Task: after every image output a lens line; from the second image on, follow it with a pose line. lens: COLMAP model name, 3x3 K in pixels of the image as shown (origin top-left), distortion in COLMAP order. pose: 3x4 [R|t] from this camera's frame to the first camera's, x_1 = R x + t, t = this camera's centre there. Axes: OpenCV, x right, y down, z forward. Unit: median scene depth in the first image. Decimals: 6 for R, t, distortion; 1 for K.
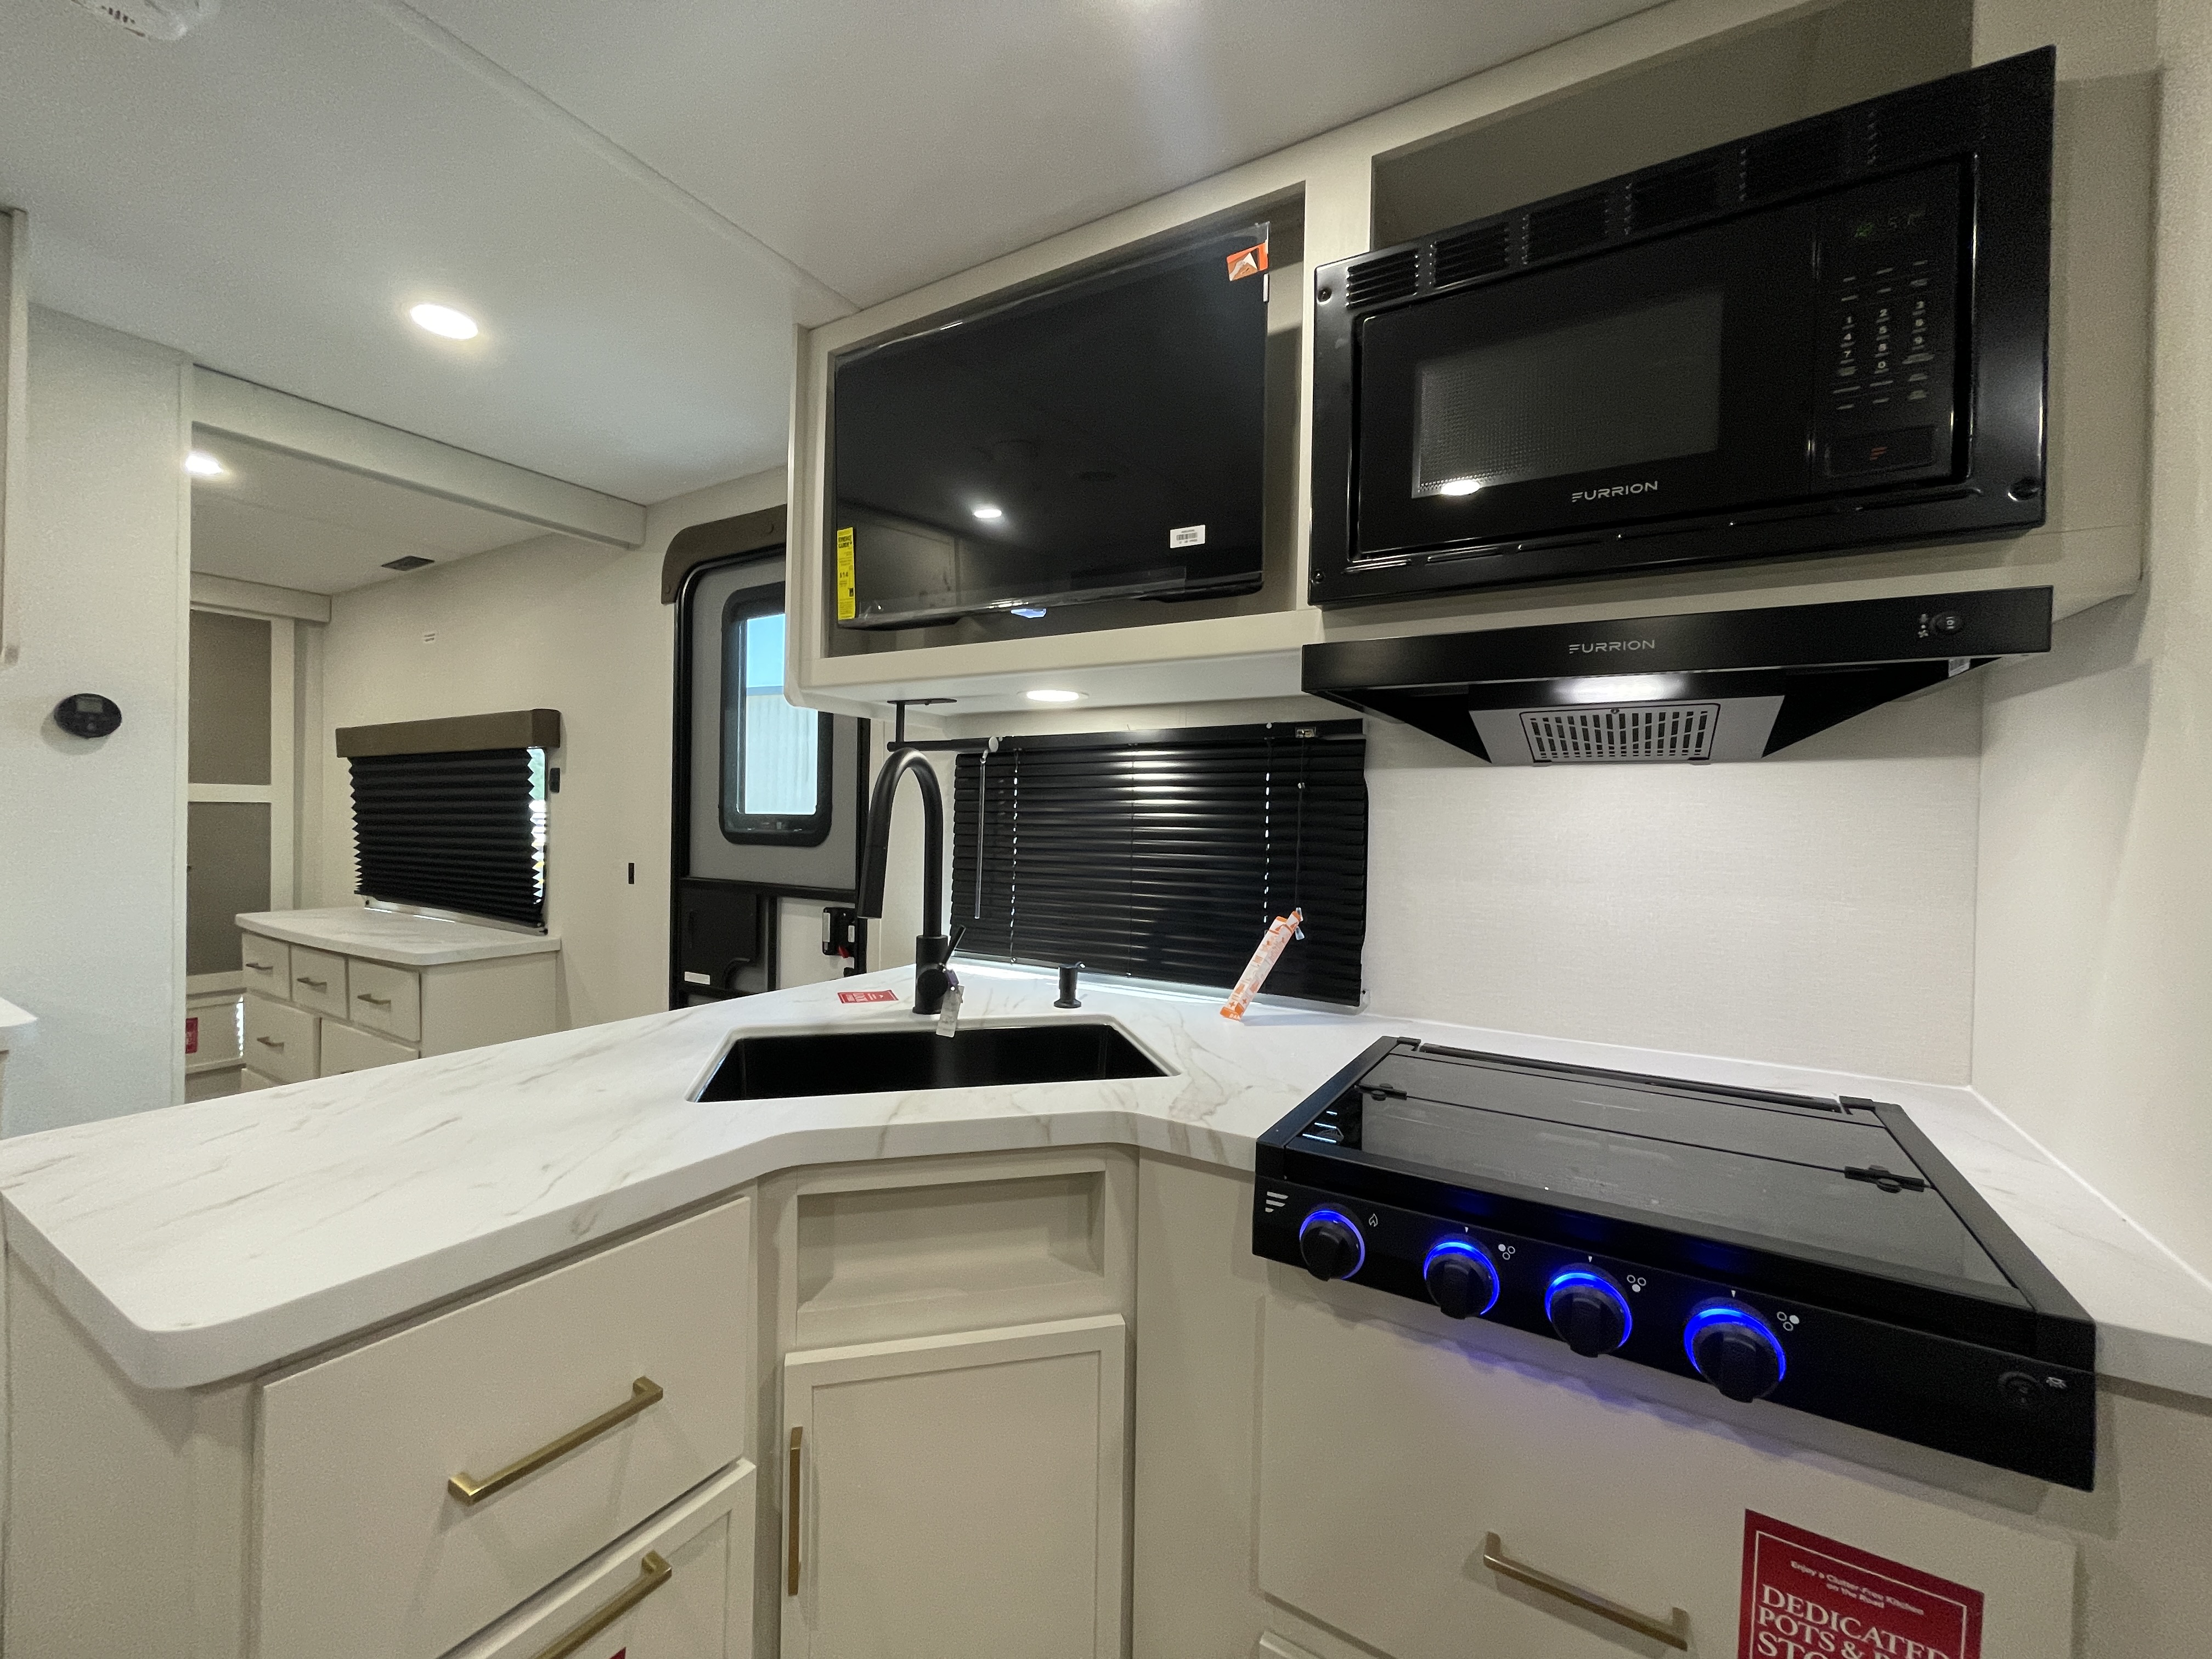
lens RADIAL K [[892.7, 0, 1100.5], [0, 892.7, 824.5], [0, 0, 1]] dist [-0.000974, -0.000445]
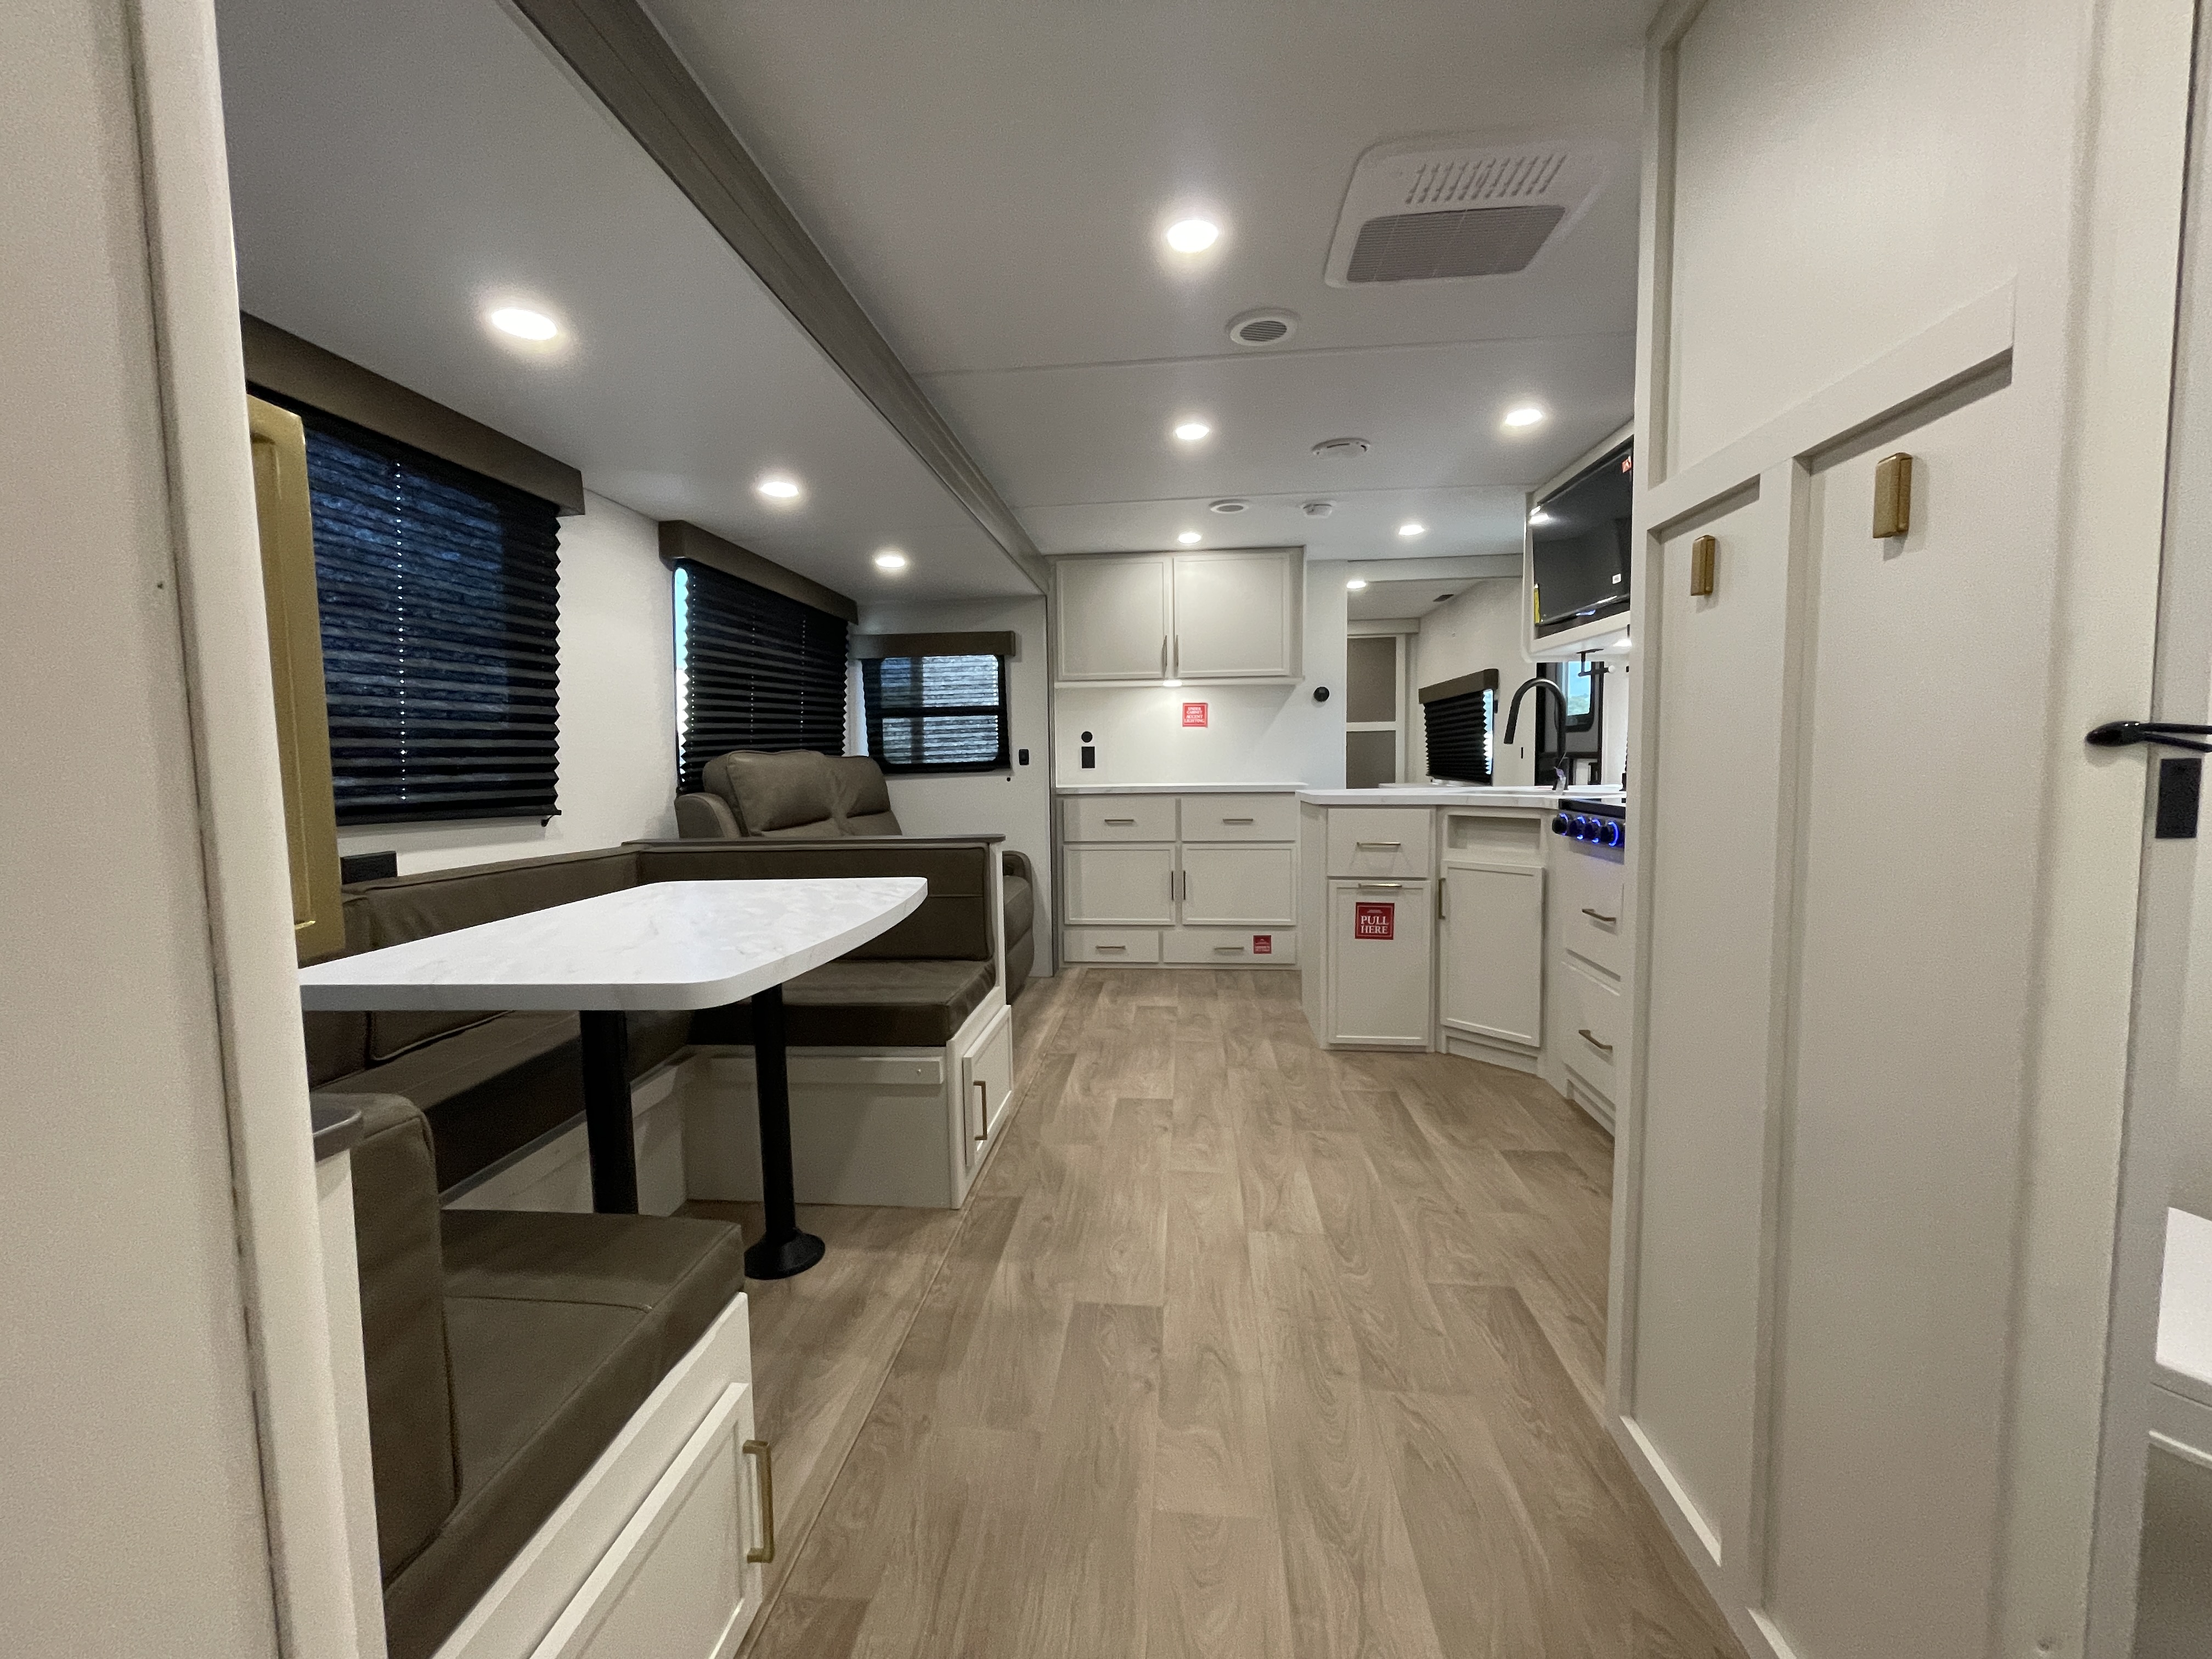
lens RADIAL K [[898.4, 0, 1098.6], [0, 898.4, 824.1], [0, 0, 1]] dist [0.000976, 0.000373]
pose [[0.432901, 0.042338, -0.900447, 1.298184], [0.018433, 0.998272, 0.055799, 0.134389], [0.901253, -0.040753, 0.431373, -1.013863]]
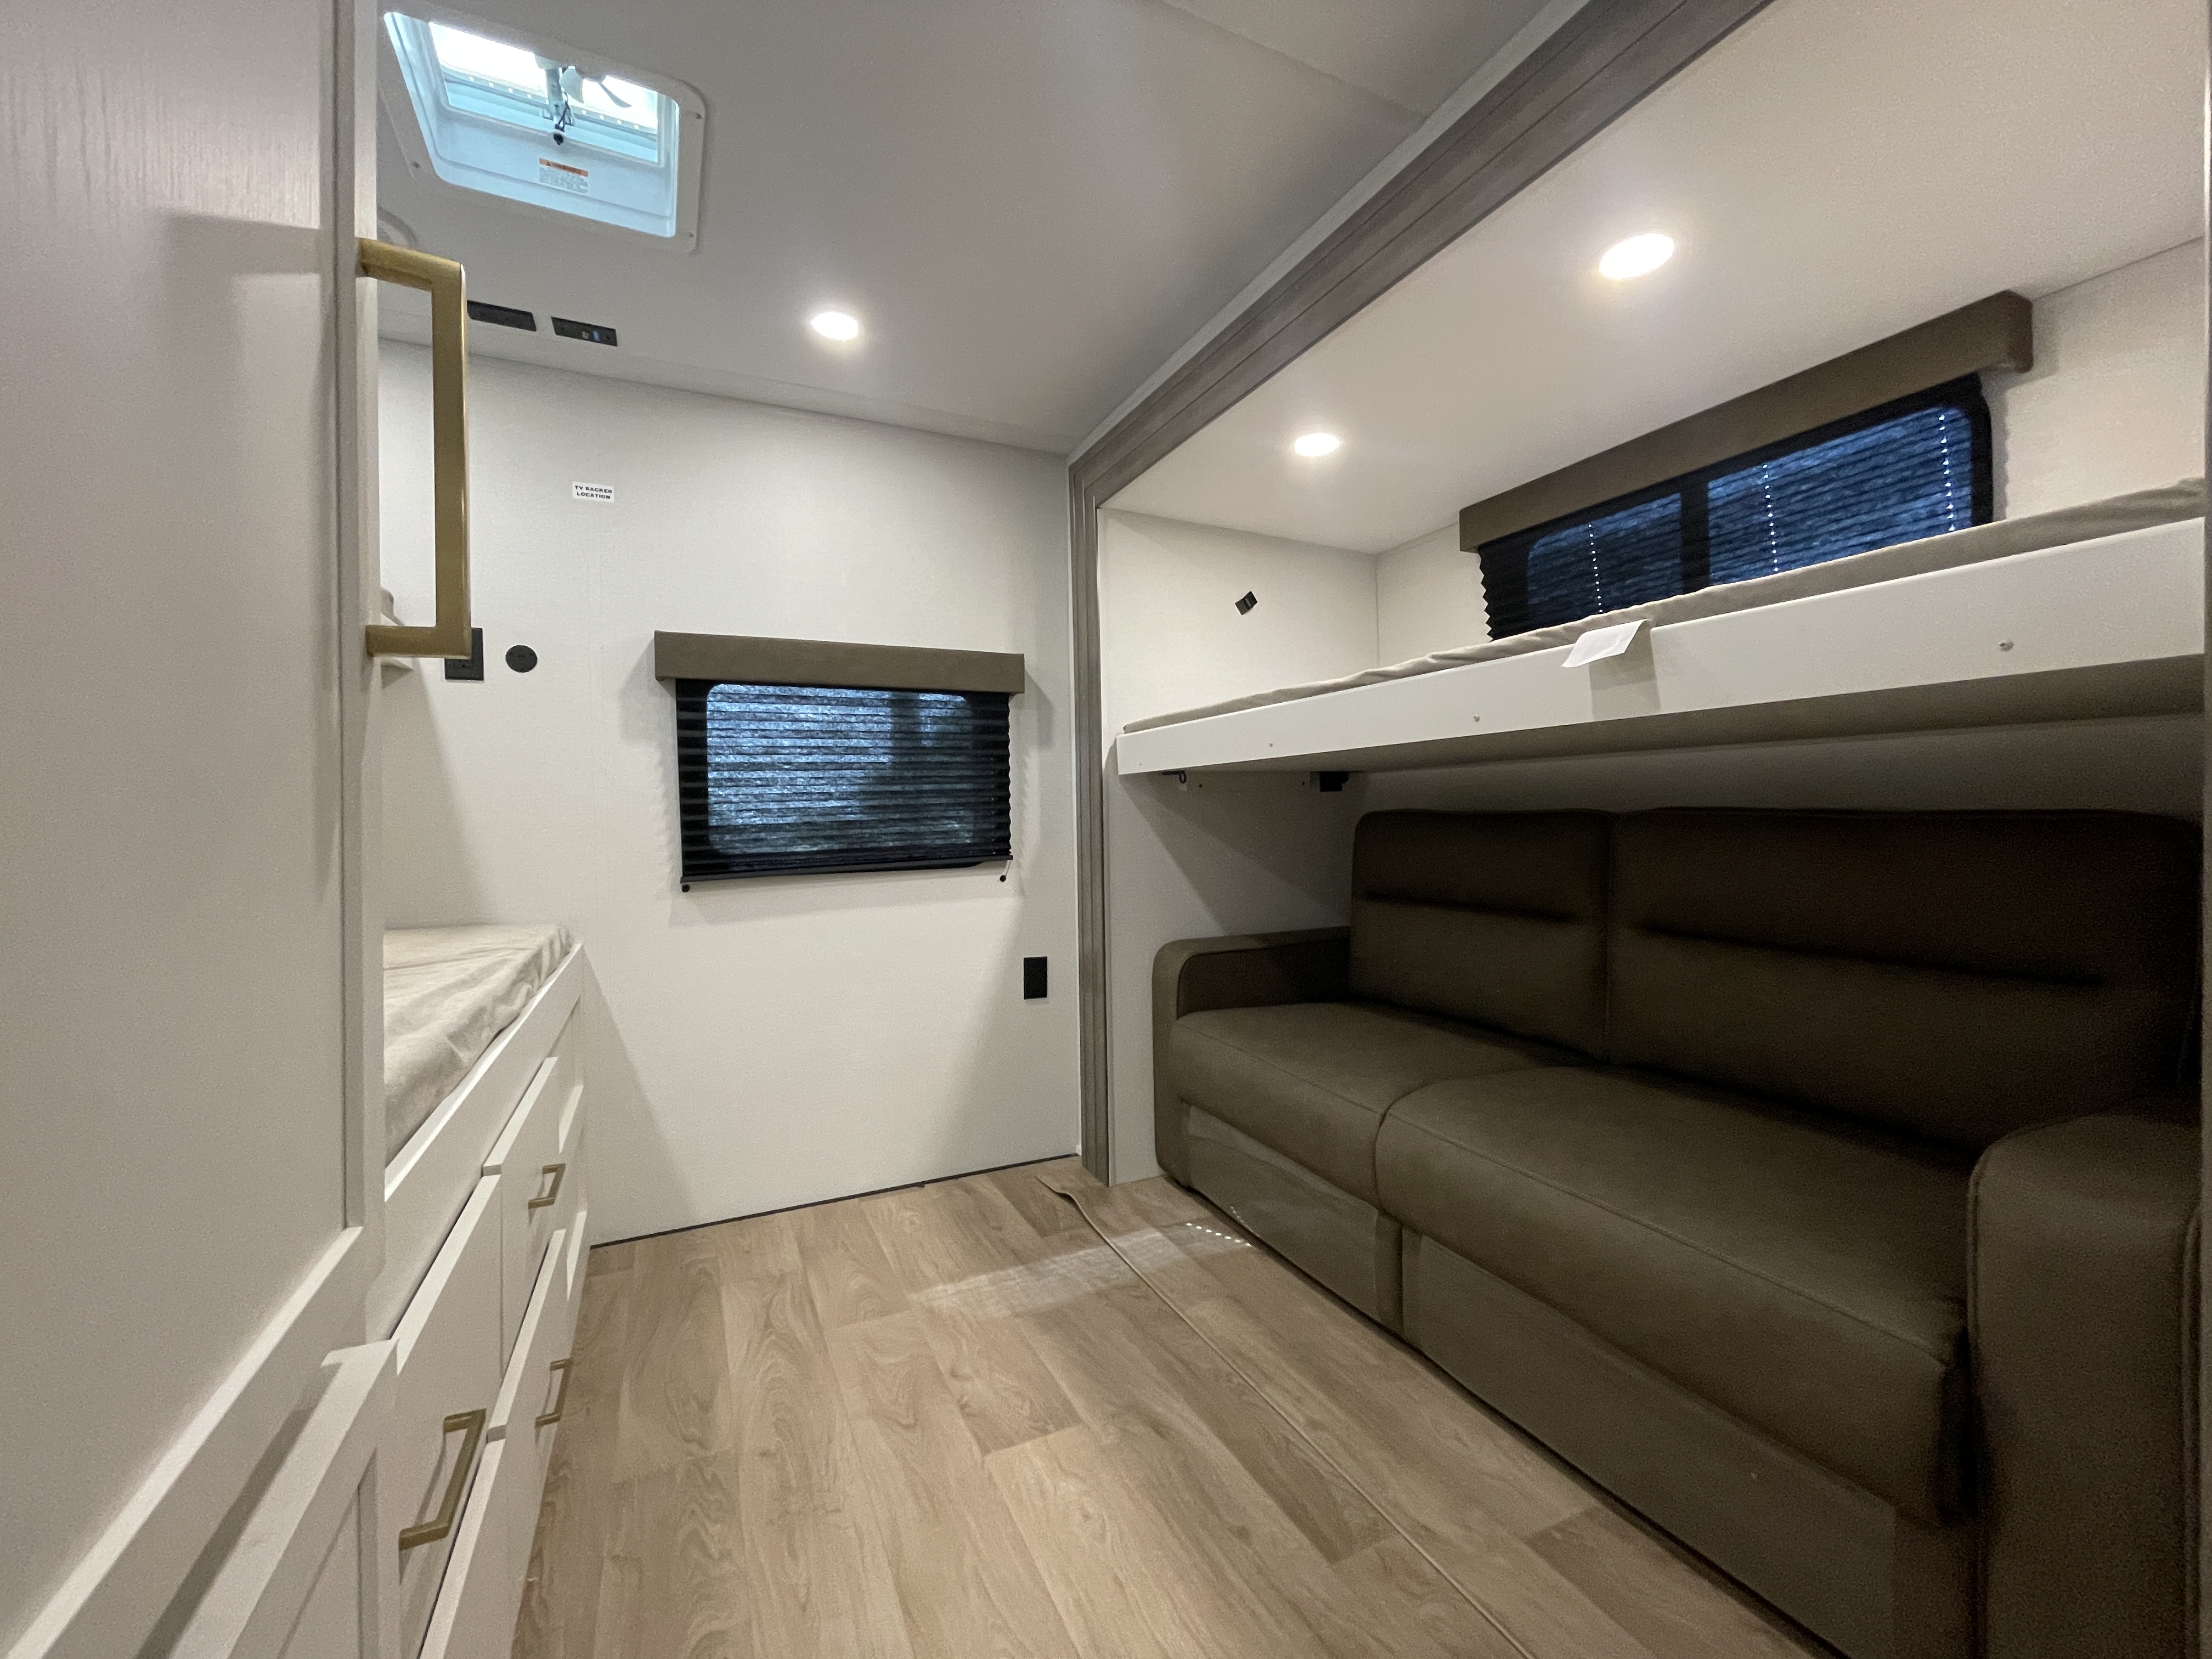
lens RADIAL K [[898.4, 0, 1098.6], [0, 898.4, 824.1], [0, 0, 1]] dist [0.000976, 0.000373]
pose [[-0.835013, -0.009995, 0.550140, -0.842590], [0.000984, 0.999806, 0.019658, 0.130653], [-0.550229, 0.016956, -0.834841, 0.570909]]
